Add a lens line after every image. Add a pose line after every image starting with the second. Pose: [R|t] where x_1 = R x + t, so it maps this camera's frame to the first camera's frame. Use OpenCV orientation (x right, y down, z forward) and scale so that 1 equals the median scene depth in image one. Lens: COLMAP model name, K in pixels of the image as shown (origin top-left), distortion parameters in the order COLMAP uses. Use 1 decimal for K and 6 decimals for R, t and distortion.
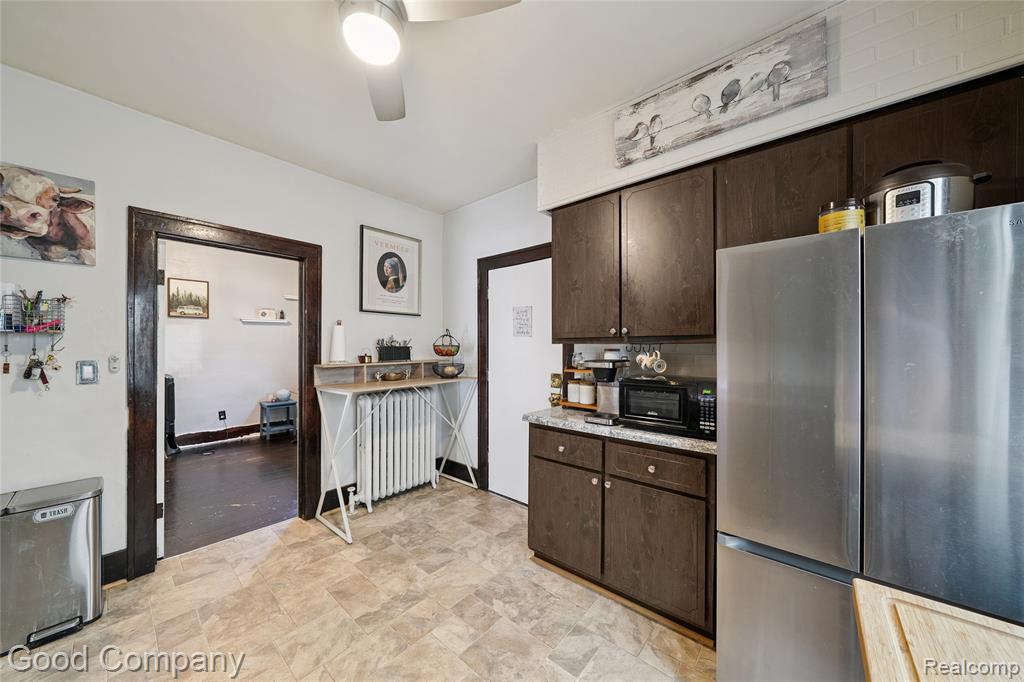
lens RADIAL K [[355.2, 0, 509.2], [0, 355.2, 347.1], [0, 0, 1]] dist [-0.006848, 0.000182]
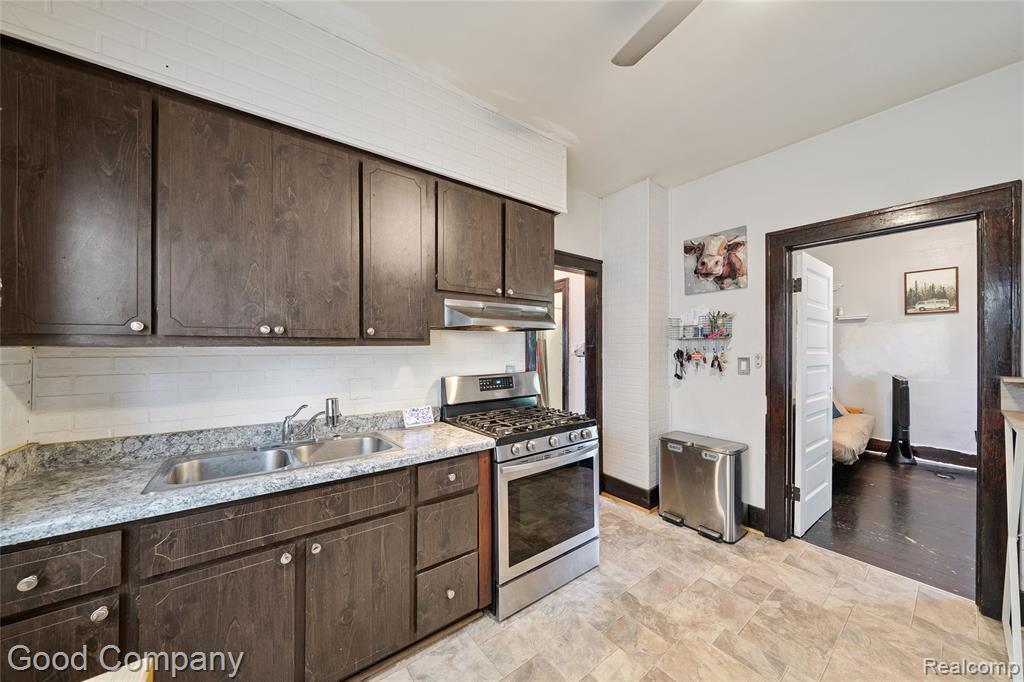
lens RADIAL K [[355.2, 0, 510.6], [0, 355.2, 341.6], [0, 0, 1]] dist [-0.006848, 0.000182]
pose [[-0.213279, -0.013363, -0.976900, 0.352505], [-0.001643, 0.999910, -0.013319, -0.002706], [0.976990, -0.001236, -0.213282, 0.414510]]
